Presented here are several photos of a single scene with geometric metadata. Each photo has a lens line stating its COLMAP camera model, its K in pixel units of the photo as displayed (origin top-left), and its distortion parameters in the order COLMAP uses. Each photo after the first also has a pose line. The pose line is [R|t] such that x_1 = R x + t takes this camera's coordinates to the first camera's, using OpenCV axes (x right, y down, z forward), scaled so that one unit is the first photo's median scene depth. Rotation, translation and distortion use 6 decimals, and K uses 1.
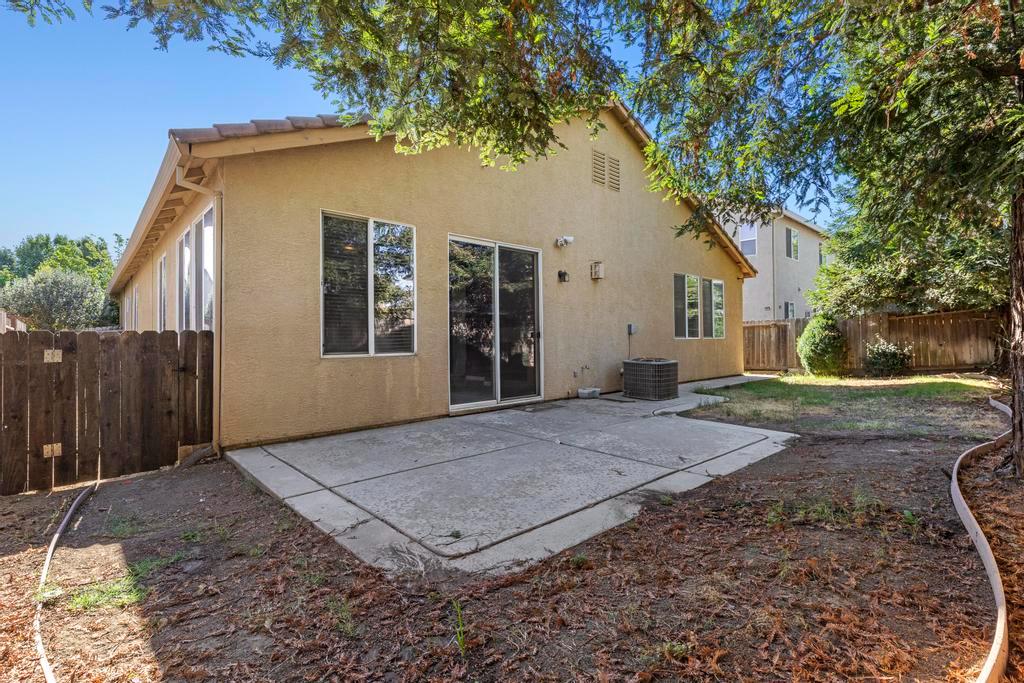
lens RADIAL K [[463.3, 0, 518.2], [0, 463.3, 338.2], [0, 0, 1]] dist [0.003543, 0.000207]
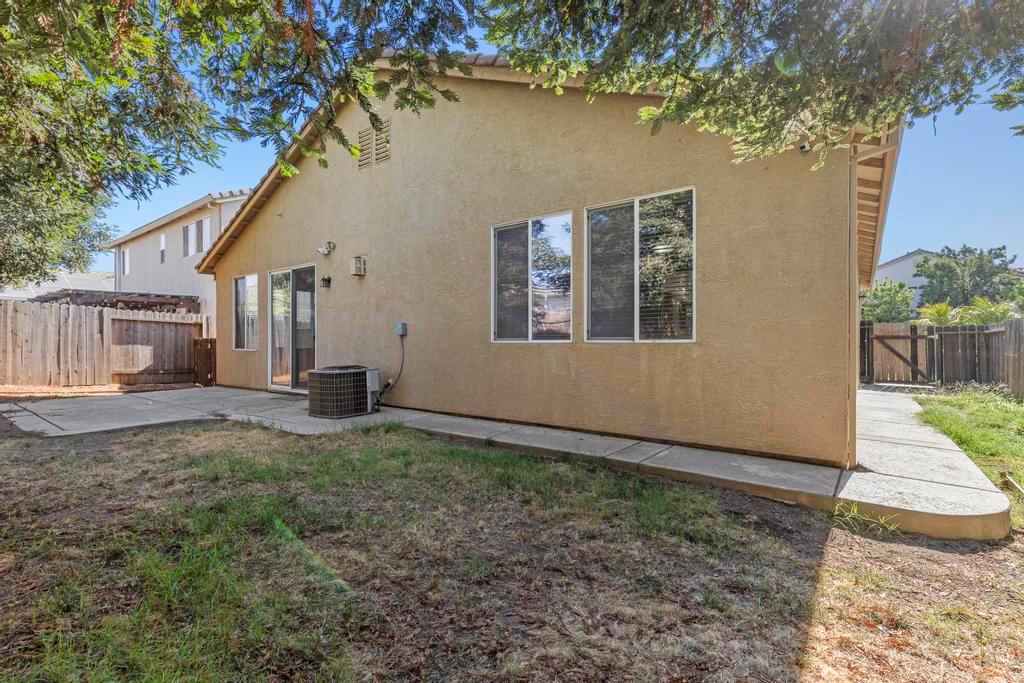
lens RADIAL K [[463.3, 0, 518.2], [0, 463.3, 338.2], [0, 0, 1]] dist [0.003543, 0.000207]
pose [[0.195708, 0.027503, -0.980276, 1.050898], [0.024122, 0.999169, 0.032849, -0.025727], [0.980365, -0.030076, 0.194882, 1.050318]]
